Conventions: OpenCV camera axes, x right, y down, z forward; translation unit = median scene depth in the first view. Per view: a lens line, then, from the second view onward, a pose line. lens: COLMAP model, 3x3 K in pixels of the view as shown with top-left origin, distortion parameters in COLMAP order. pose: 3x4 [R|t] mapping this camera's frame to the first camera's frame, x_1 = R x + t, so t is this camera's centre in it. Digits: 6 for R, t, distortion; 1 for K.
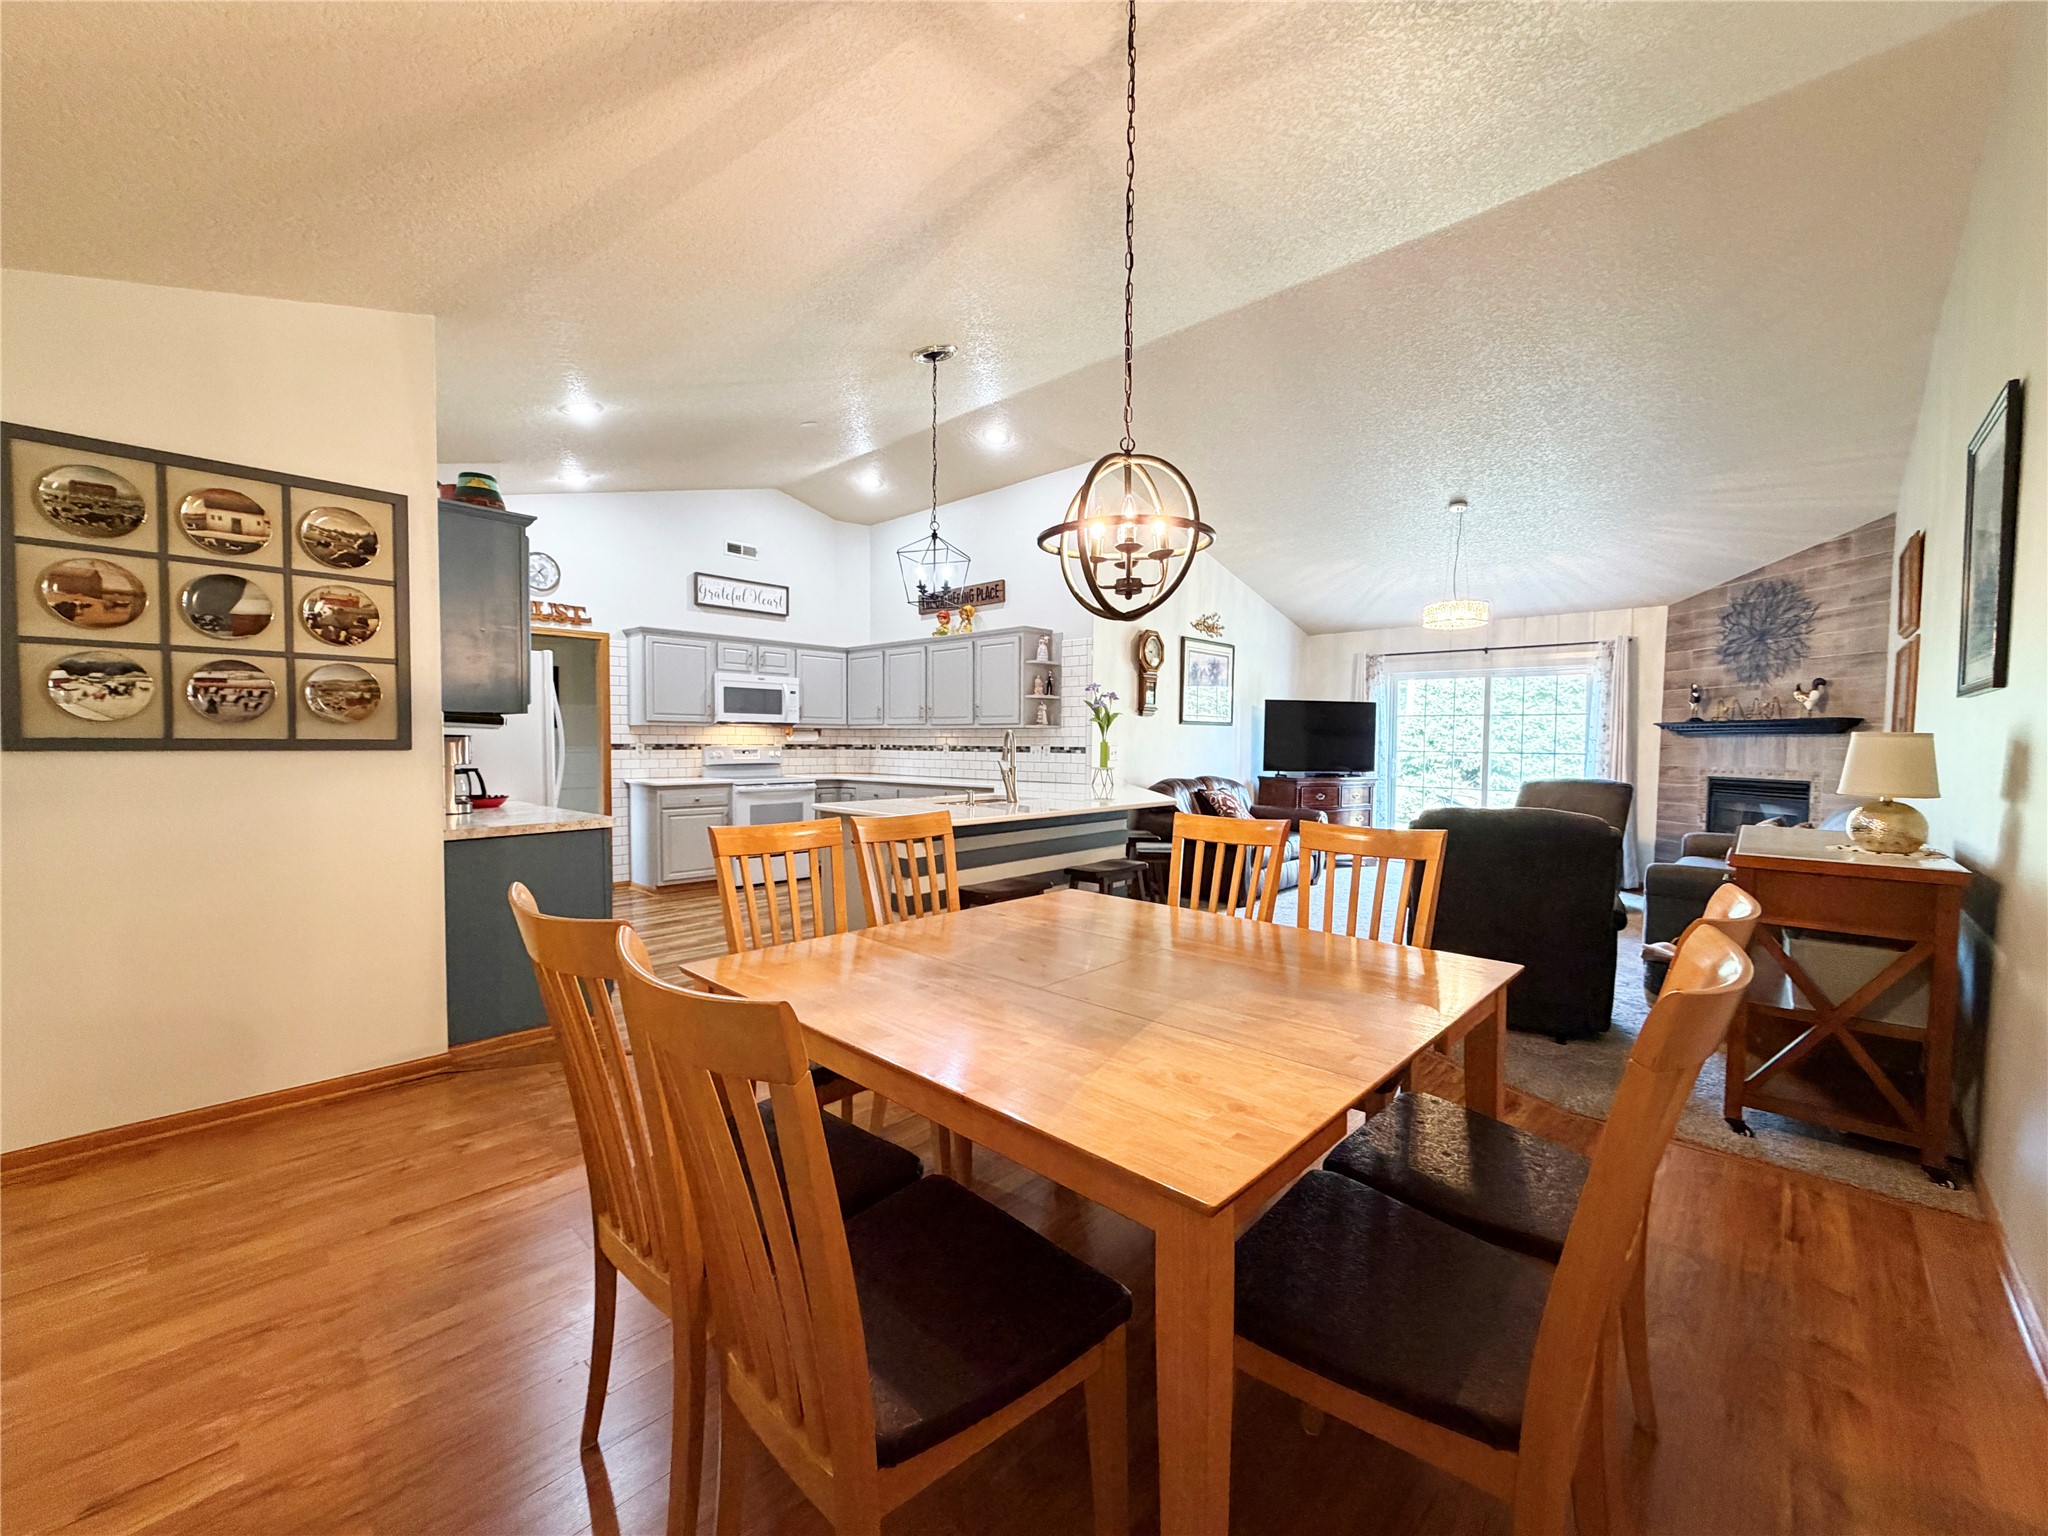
lens RADIAL K [[816.9, 0, 1019.7], [0, 816.9, 771.7], [0, 0, 1]] dist [-0.000677, 0.000098]
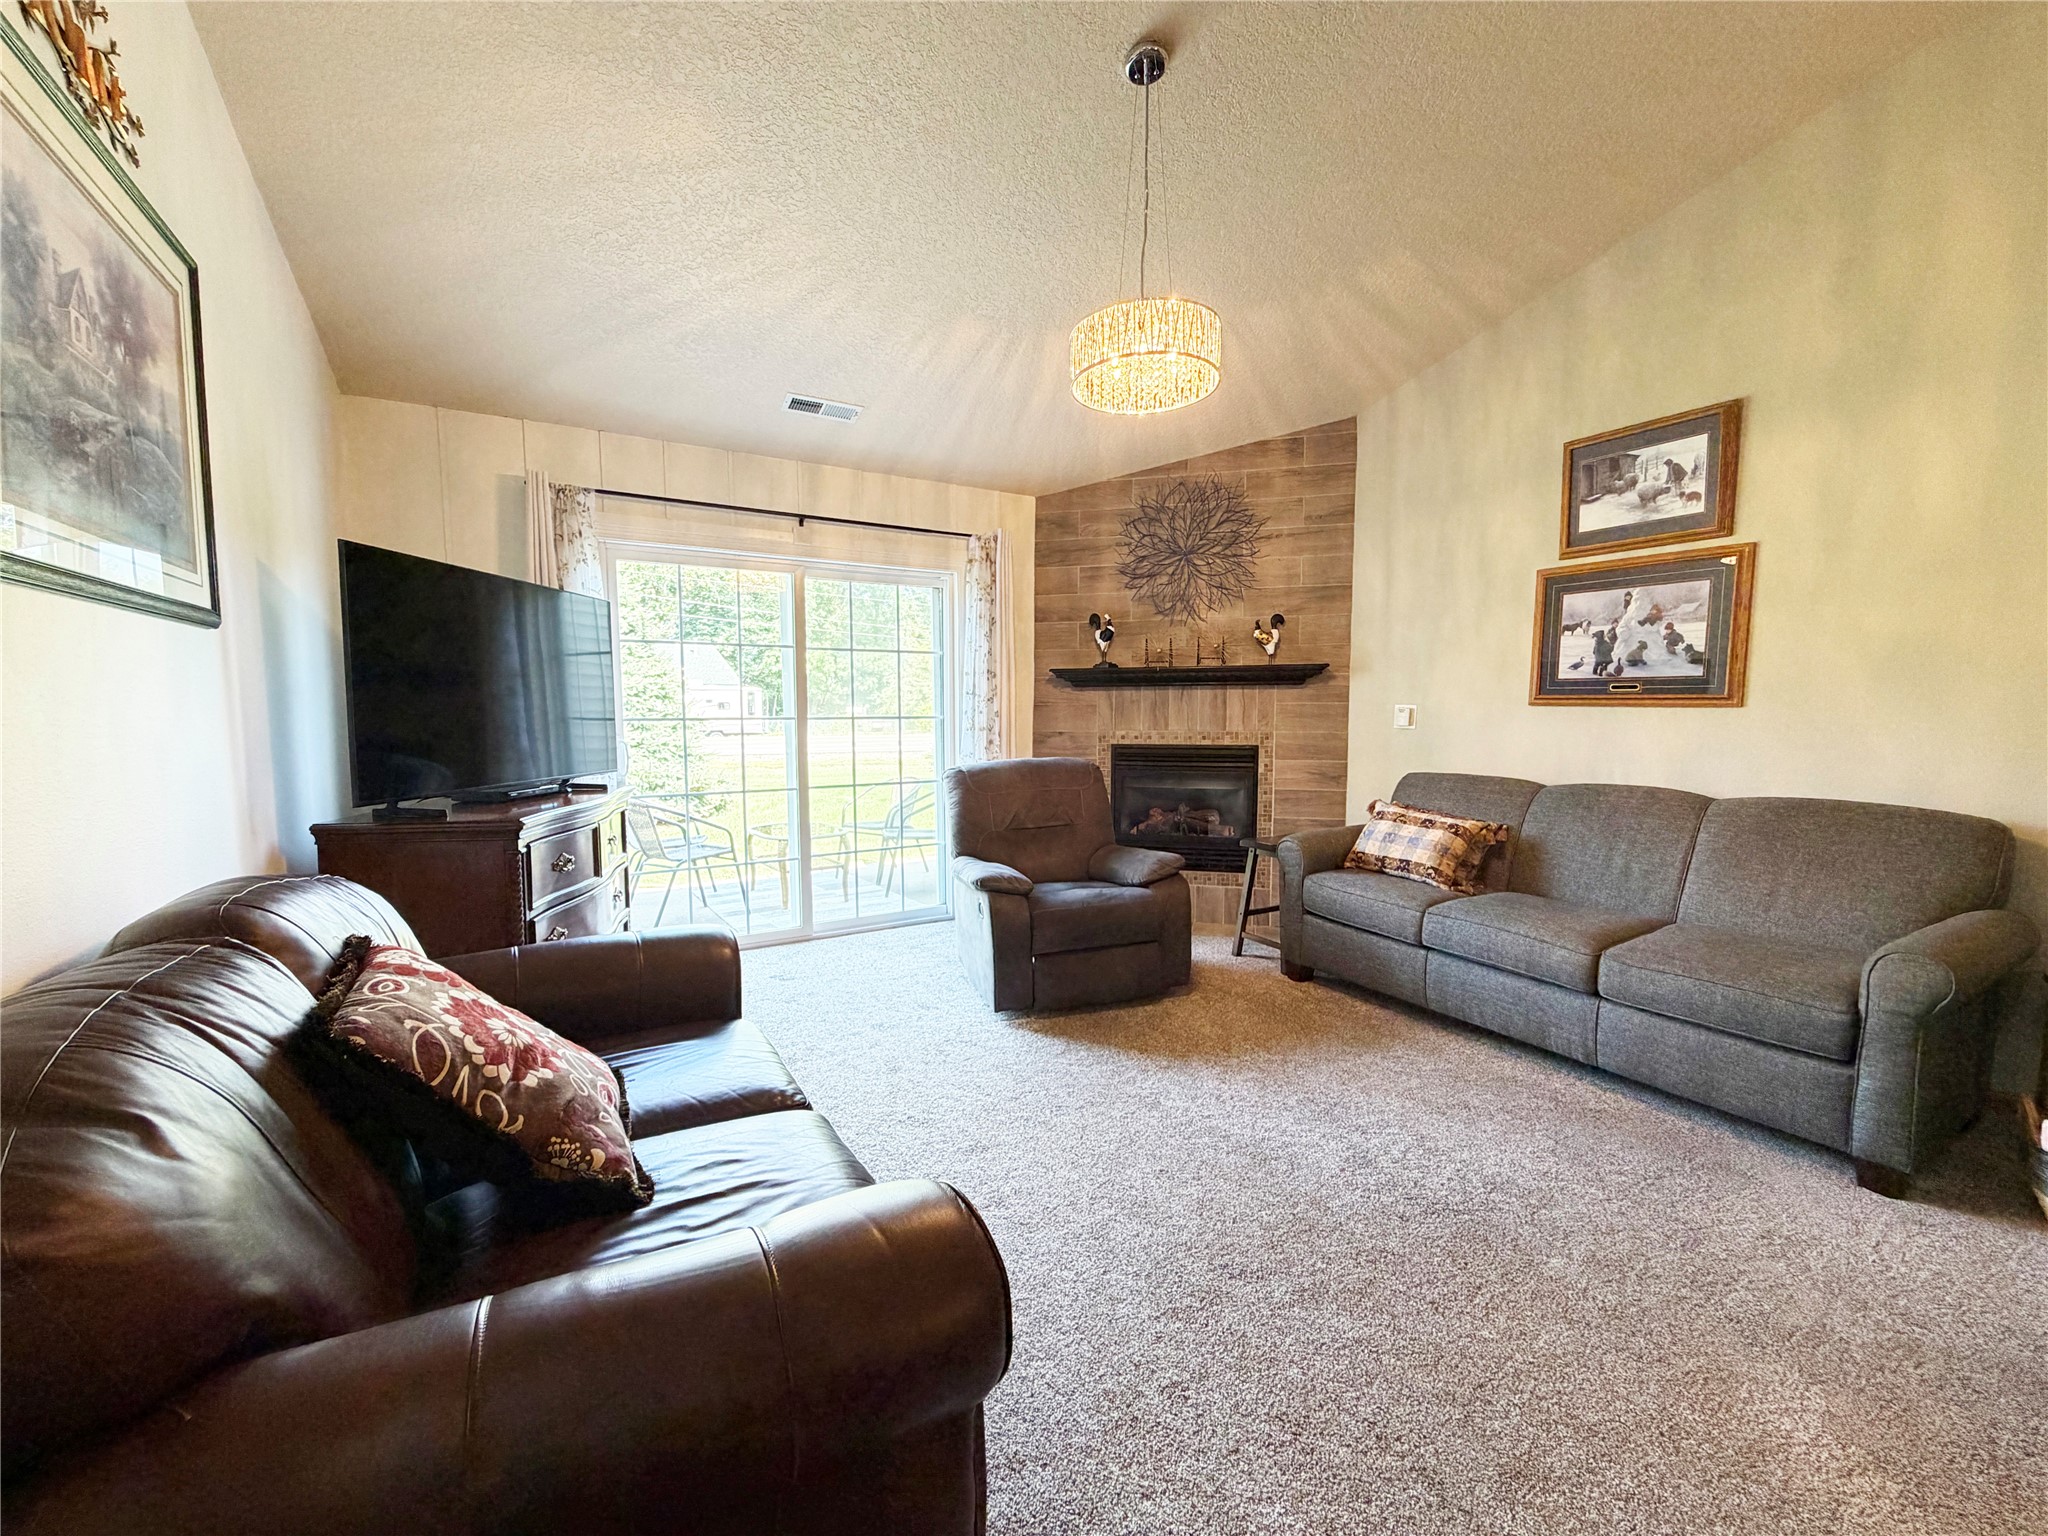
lens RADIAL K [[816.9, 0, 1020.4], [0, 816.9, 770.7], [0, 0, 1]] dist [-0.000677, 0.000098]
pose [[0.278814, -0.085164, 0.956561, 0.119446], [0.042187, 0.996185, 0.076395, -0.028737], [-0.959418, 0.019055, 0.281343, 0.840016]]
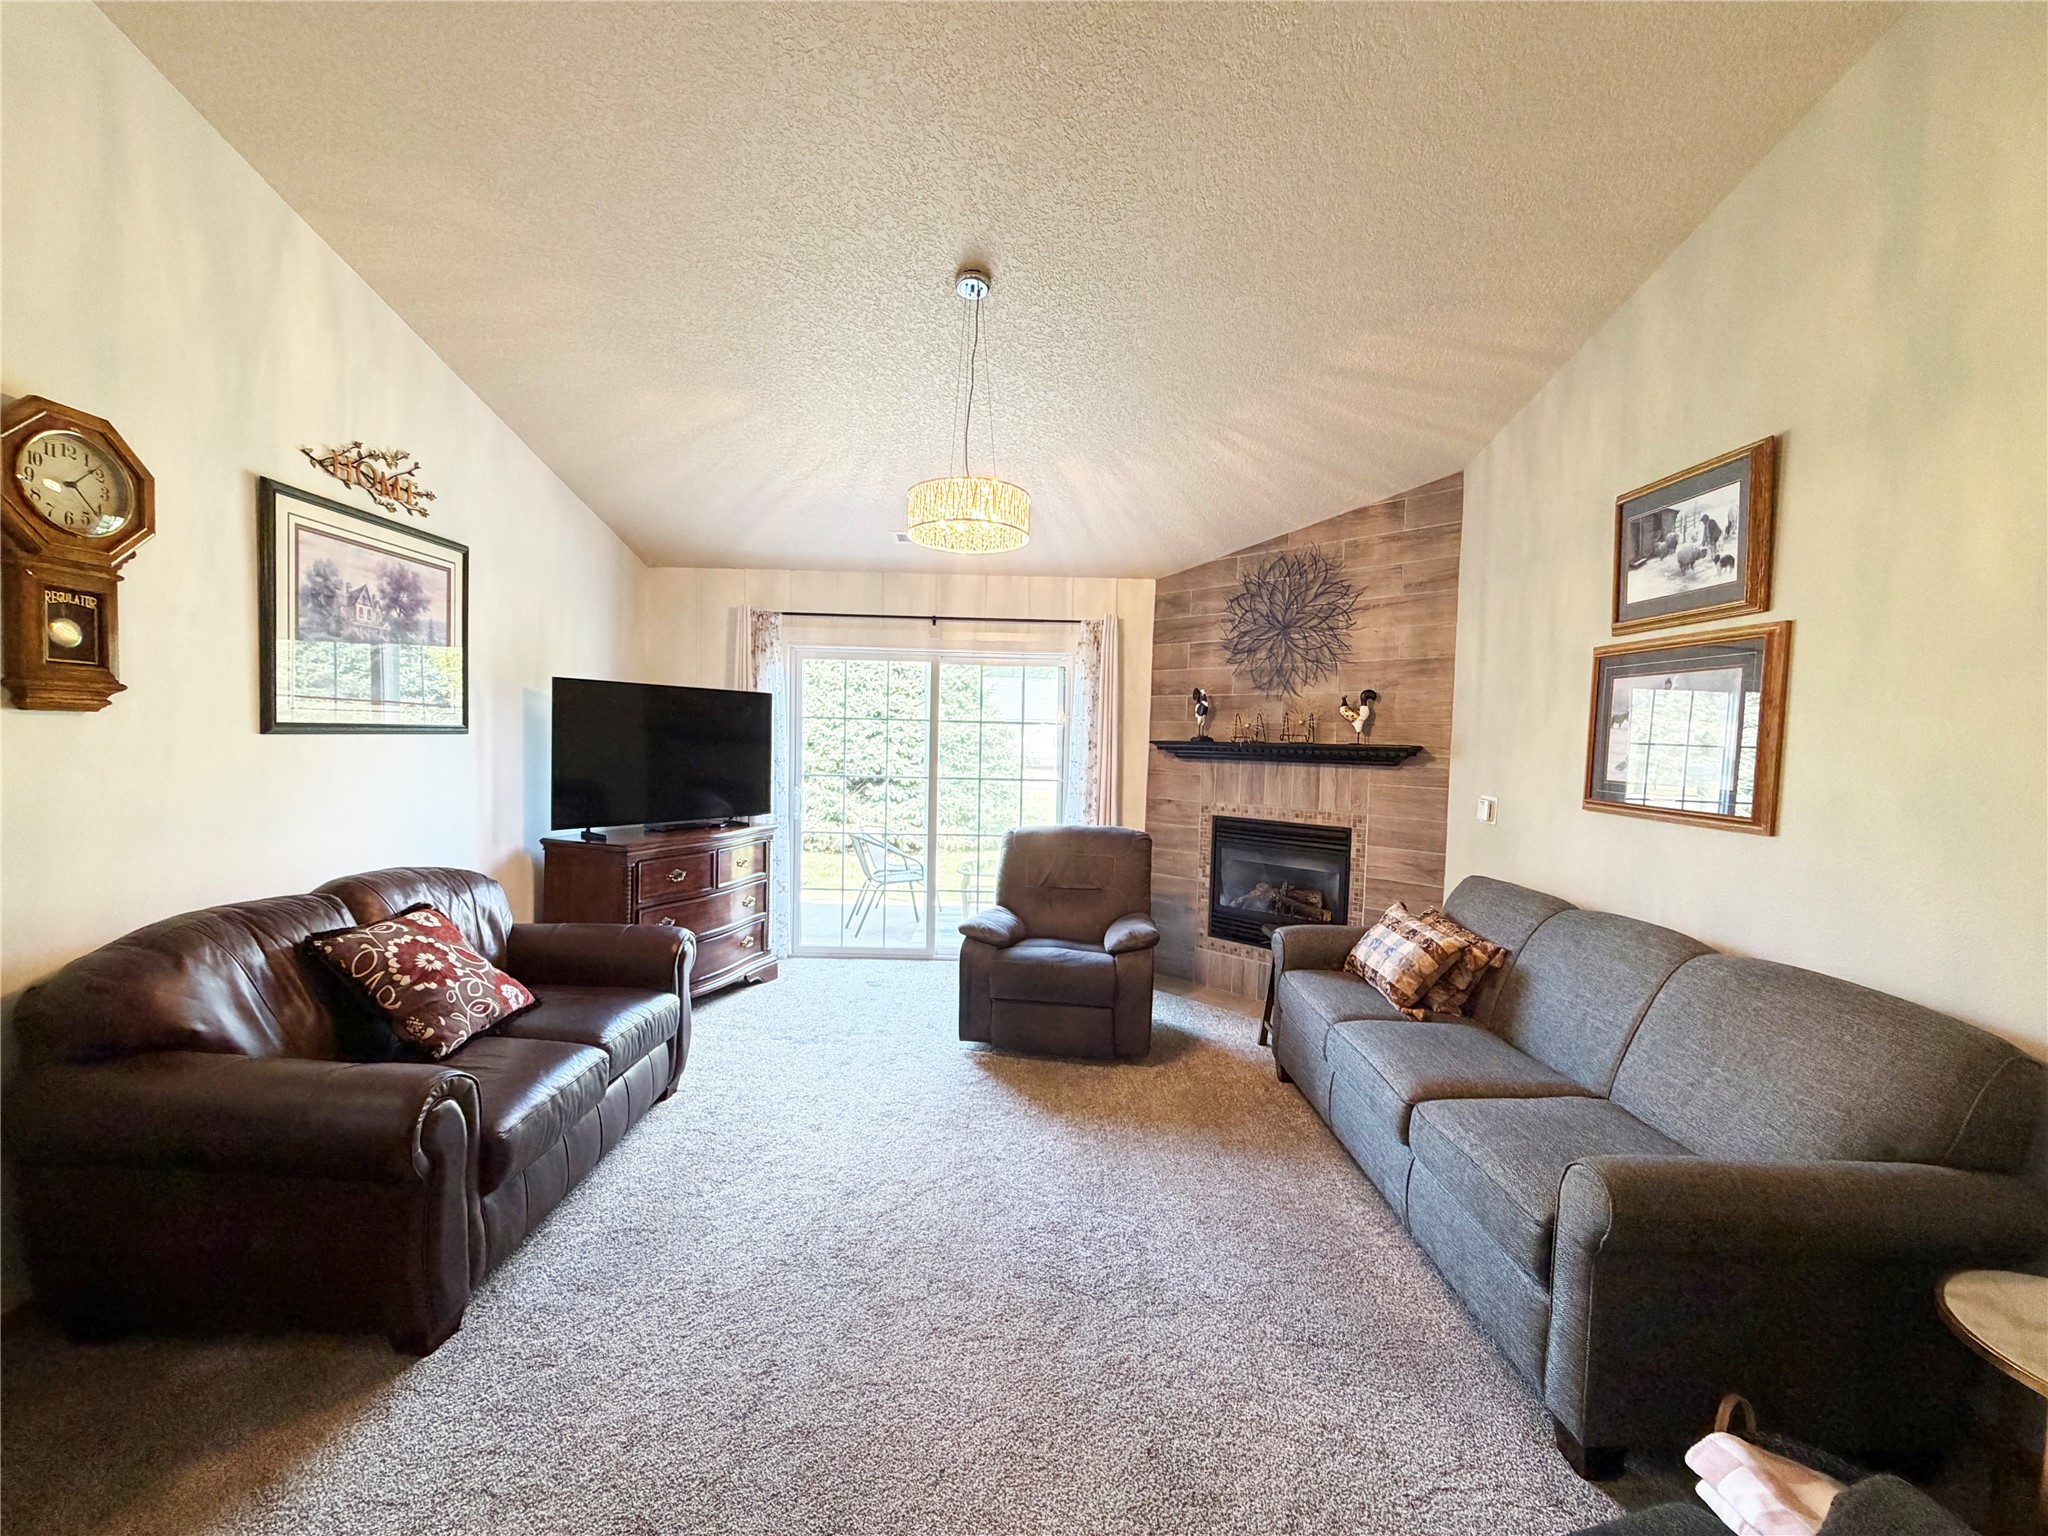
lens RADIAL K [[816.9, 0, 1020.7], [0, 816.9, 771.7], [0, 0, 1]] dist [-0.000677, 0.000098]
pose [[0.722746, -0.022327, 0.690753, 0.201159], [0.010212, 0.999714, 0.021629, -0.049396], [-0.691038, -0.008579, 0.722767, 0.564173]]
